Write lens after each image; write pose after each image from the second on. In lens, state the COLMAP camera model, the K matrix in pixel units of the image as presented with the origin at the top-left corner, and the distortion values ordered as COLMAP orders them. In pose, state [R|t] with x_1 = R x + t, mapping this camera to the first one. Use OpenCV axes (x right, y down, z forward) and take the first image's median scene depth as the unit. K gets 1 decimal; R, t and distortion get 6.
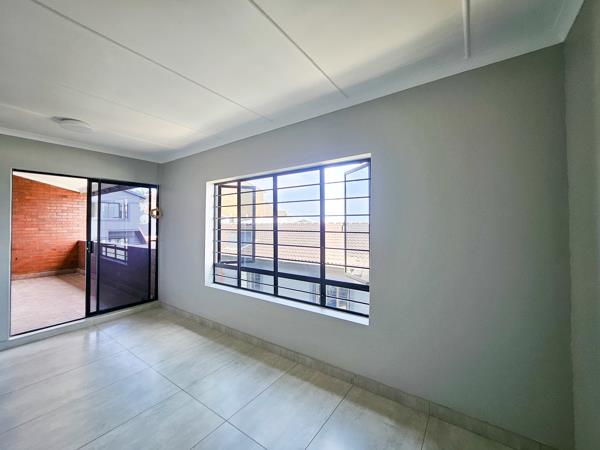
lens RADIAL K [[251.4, 0, 303.8], [0, 251.4, 220.3], [0, 0, 1]] dist [-0.001597, 0.000820]
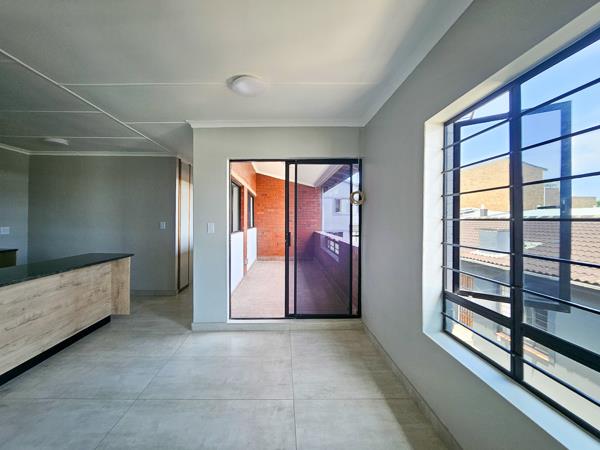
lens RADIAL K [[248.0, 0, 284.6], [0, 248.0, 218.1], [0, 0, 1]] dist [-0.018333, -0.000331]
pose [[0.576892, -0.004525, -0.816808, -0.152102], [0.013201, 0.999906, 0.003784, 0.030244], [0.816713, -0.012966, 0.576898, 0.488000]]
